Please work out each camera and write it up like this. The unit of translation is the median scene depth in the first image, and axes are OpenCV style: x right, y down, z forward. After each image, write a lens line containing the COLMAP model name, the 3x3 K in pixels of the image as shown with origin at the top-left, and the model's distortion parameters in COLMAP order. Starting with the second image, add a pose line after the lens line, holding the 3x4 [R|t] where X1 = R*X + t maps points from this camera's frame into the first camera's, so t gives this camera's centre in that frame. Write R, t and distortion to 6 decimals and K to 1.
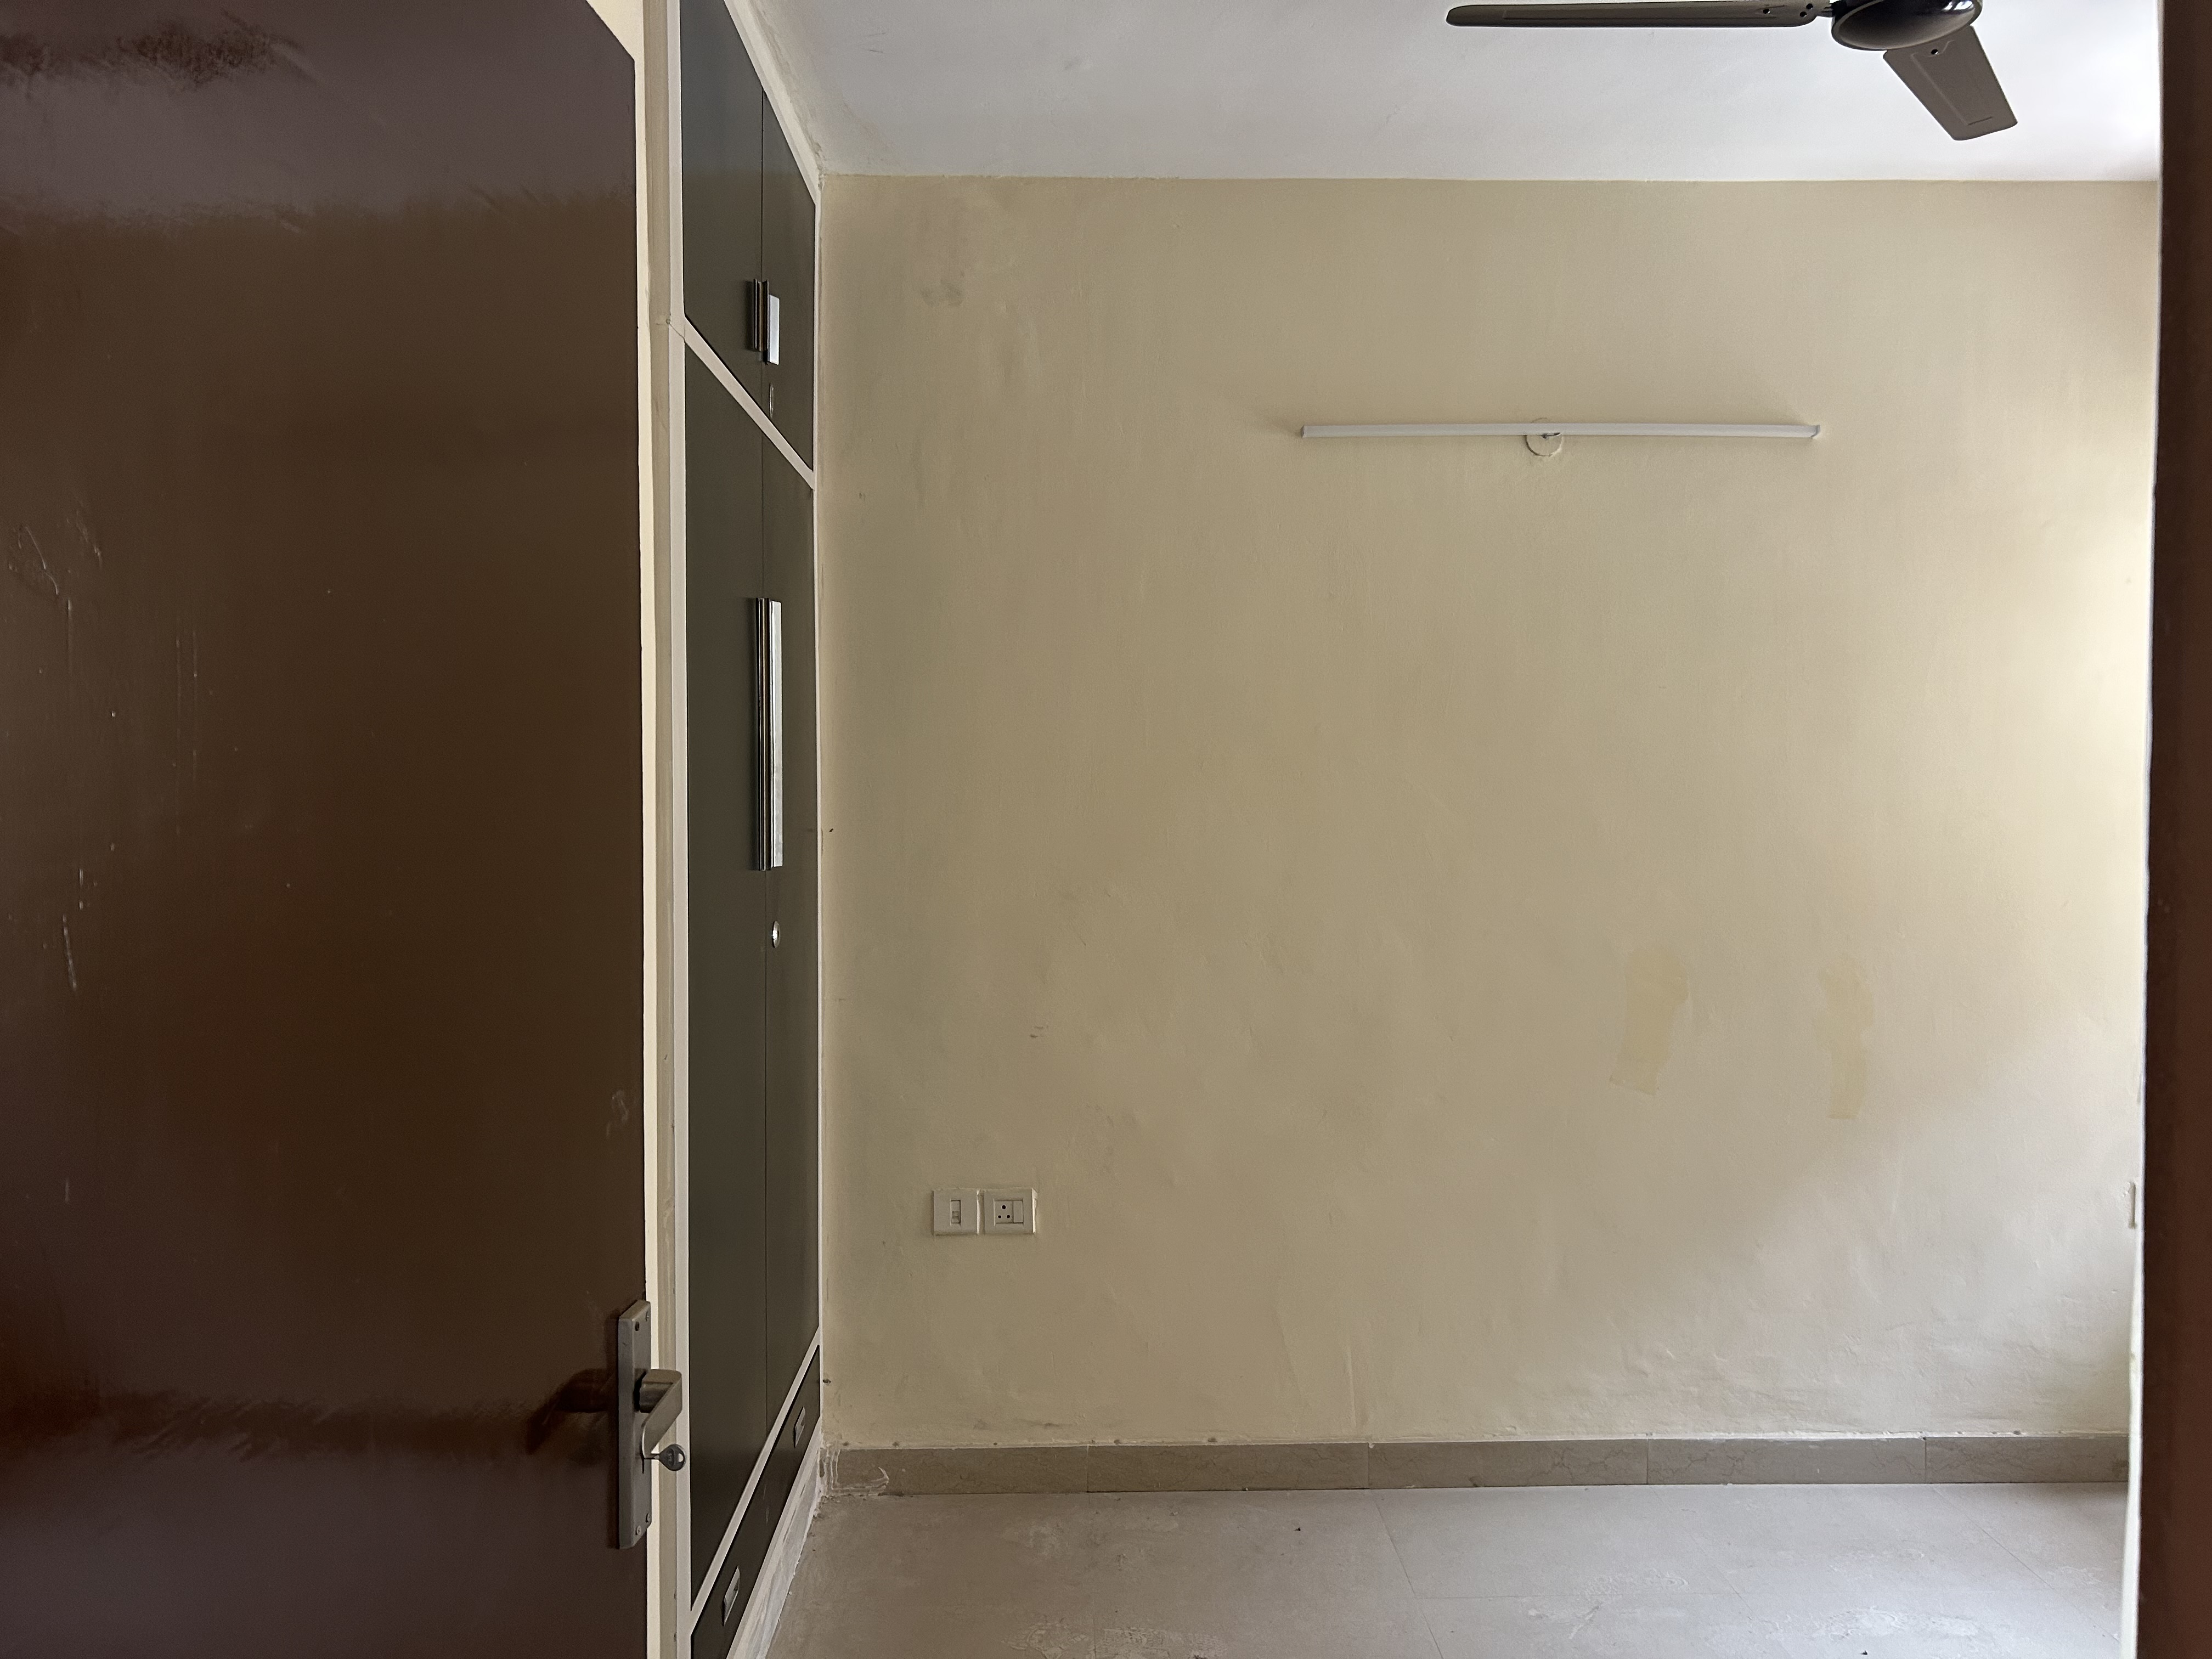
lens RADIAL K [[1690.1, 0, 1114.4], [0, 1690.1, 828.9], [0, 0, 1]] dist [0.025433, -0.016030]
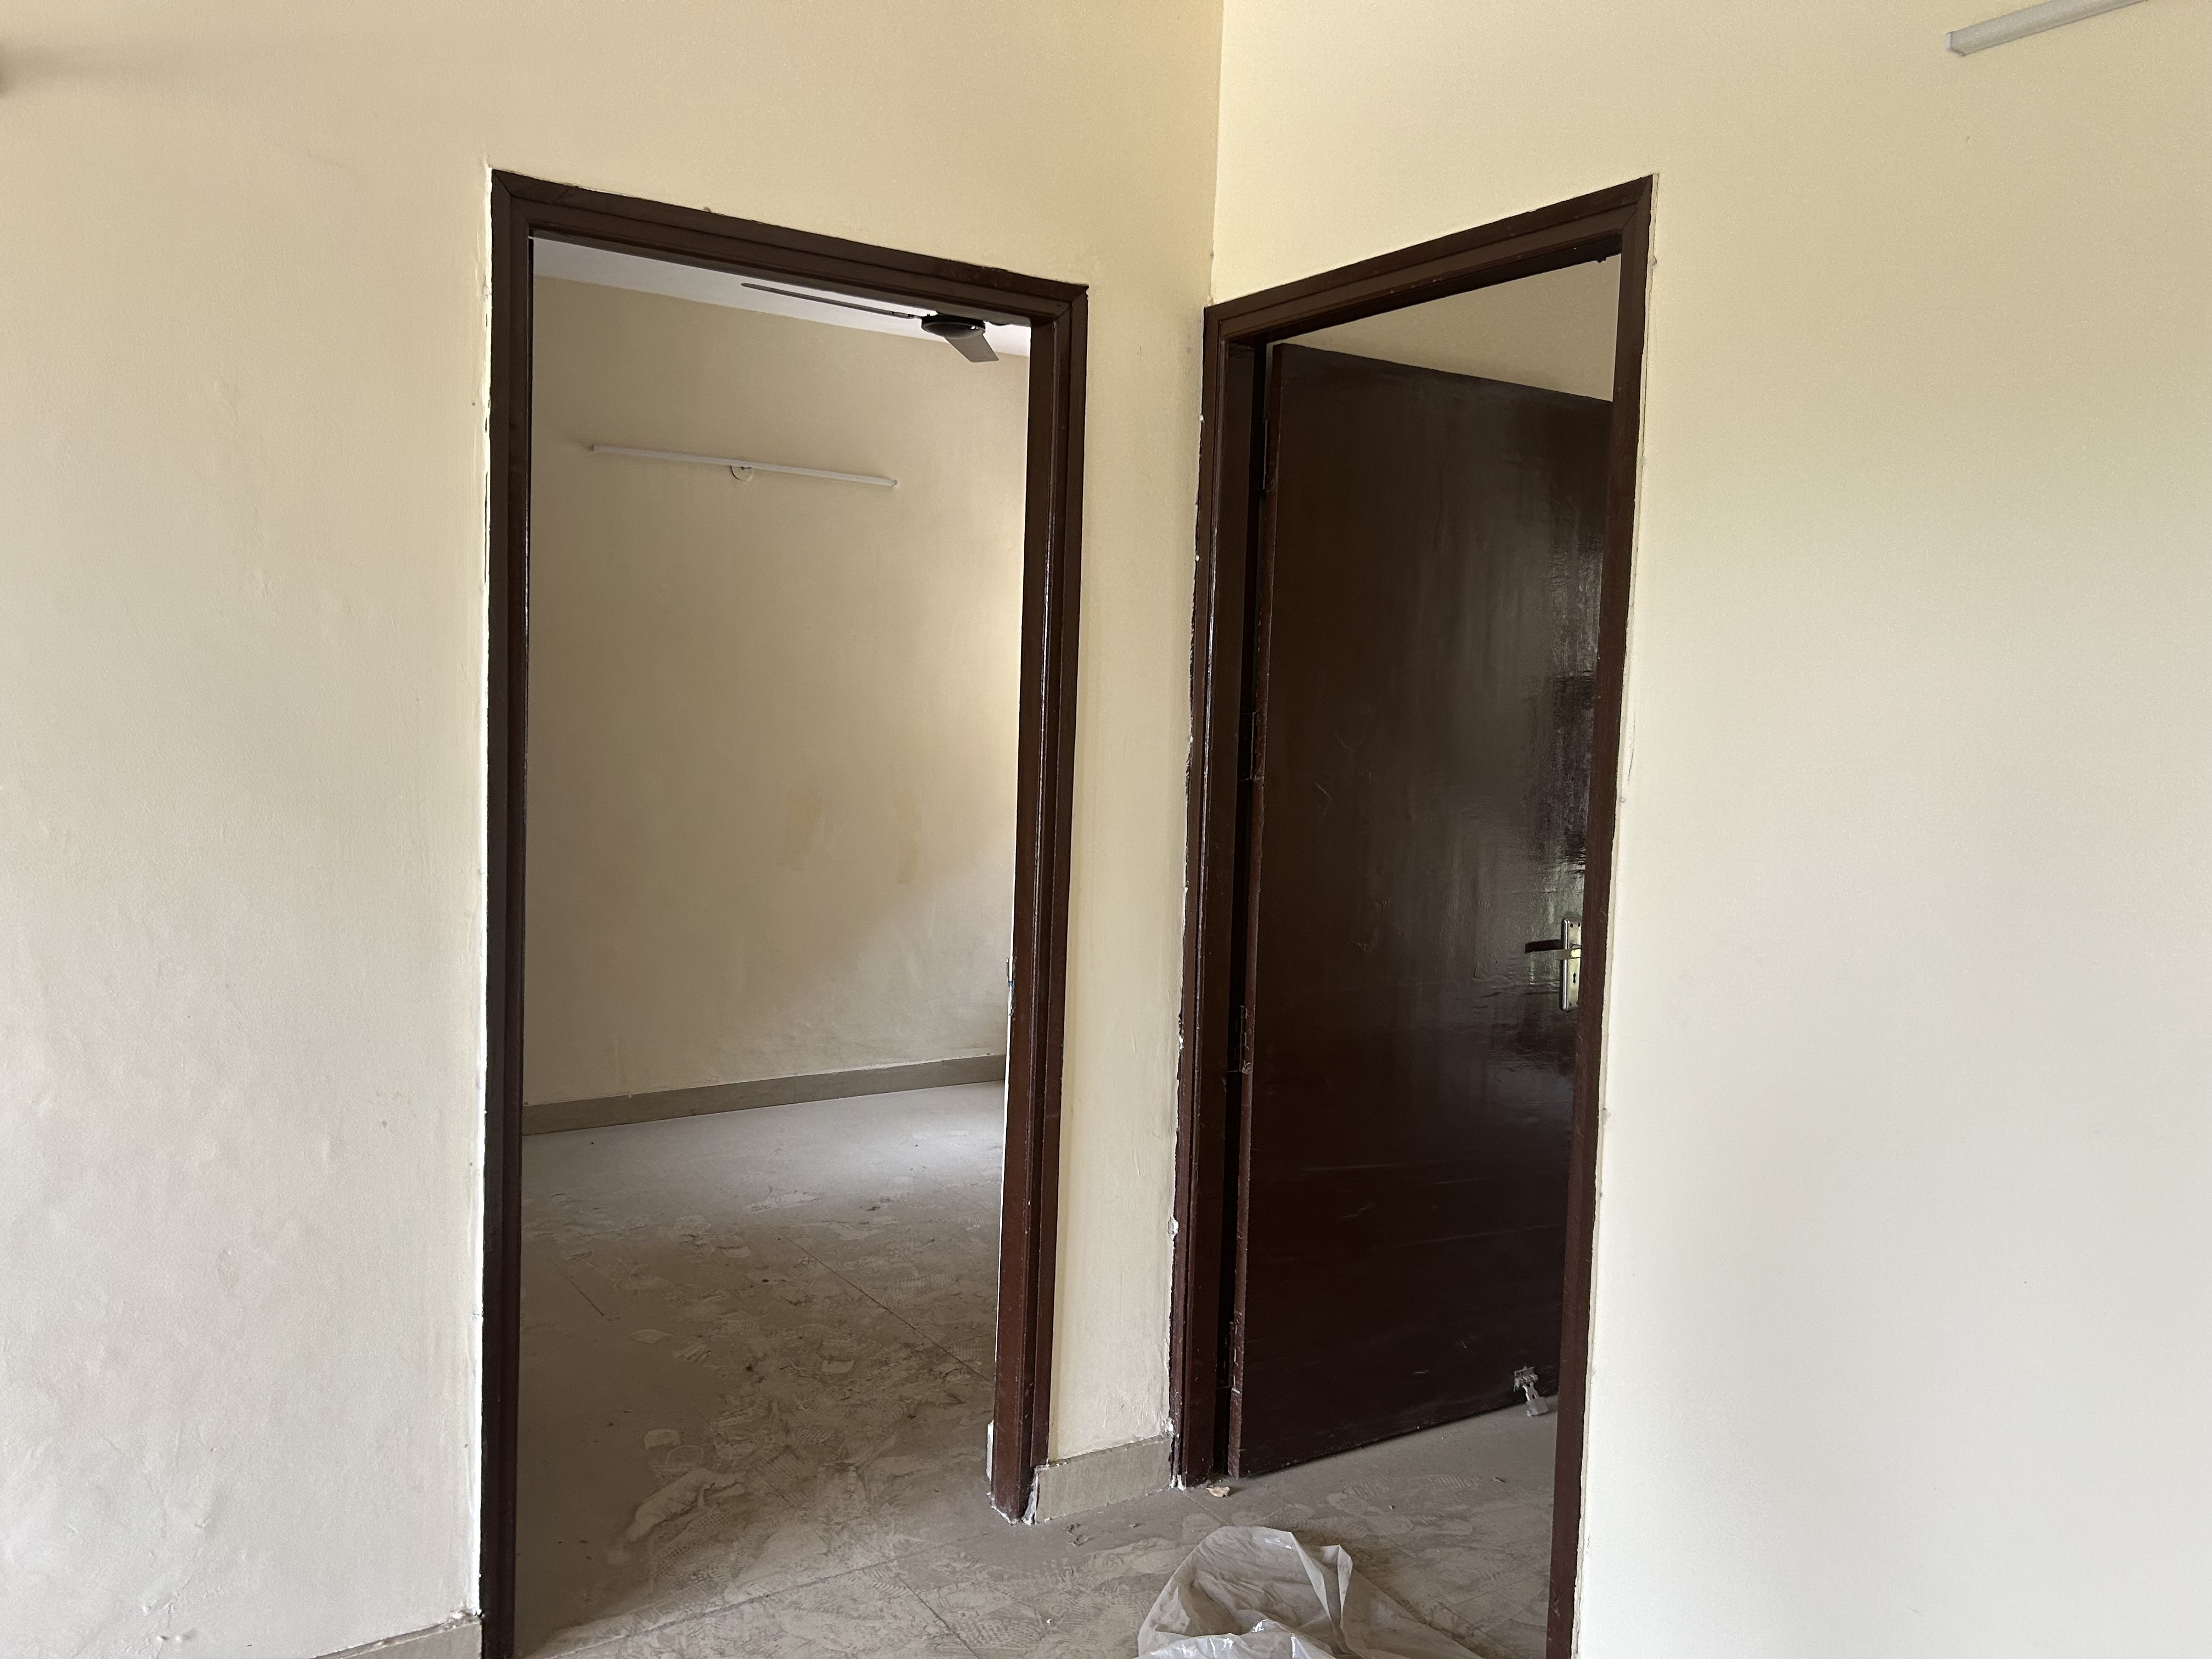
lens RADIAL K [[1690.1, 0, 1107.4], [0, 1690.1, 827.0], [0, 0, 1]] dist [0.025433, -0.016030]
pose [[0.847824, -0.001229, 0.530276, -0.311580], [-0.019665, 0.999237, 0.033757, 0.049455], [-0.529913, -0.039048, 0.847153, -0.573127]]
